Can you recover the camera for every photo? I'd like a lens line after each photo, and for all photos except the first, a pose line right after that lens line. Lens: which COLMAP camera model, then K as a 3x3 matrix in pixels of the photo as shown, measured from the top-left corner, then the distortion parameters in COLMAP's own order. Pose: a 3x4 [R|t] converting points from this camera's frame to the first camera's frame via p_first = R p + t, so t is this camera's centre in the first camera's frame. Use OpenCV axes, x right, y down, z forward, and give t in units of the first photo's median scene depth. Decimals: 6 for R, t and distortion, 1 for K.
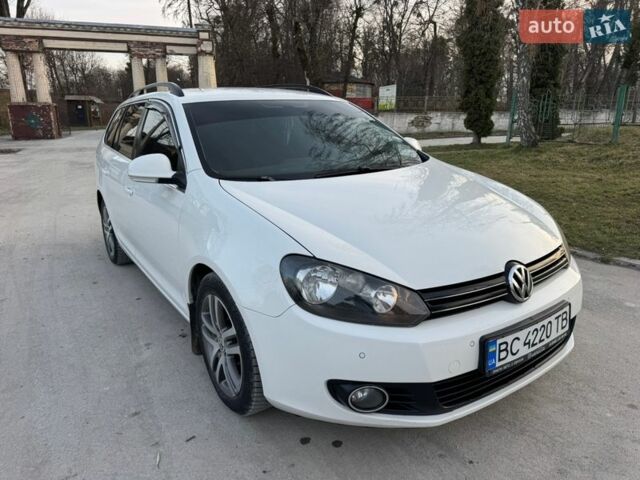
lens RADIAL K [[464.6, 0, 320.0], [0, 464.6, 240.0], [0, 0, 1]] dist [-0.002425, 0.001422]
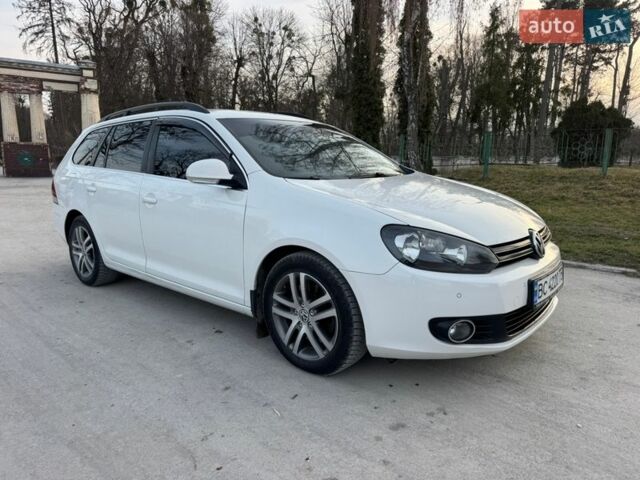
lens RADIAL K [[459.1, 0, 320.0], [0, 459.1, 240.0], [0, 0, 1]] dist [0.047248, -0.059538]
pose [[0.965778, -0.031967, 0.257392, -0.236958], [0.055953, 0.994687, -0.086409, 0.071005], [-0.253263, 0.097854, 0.962436, -0.064774]]
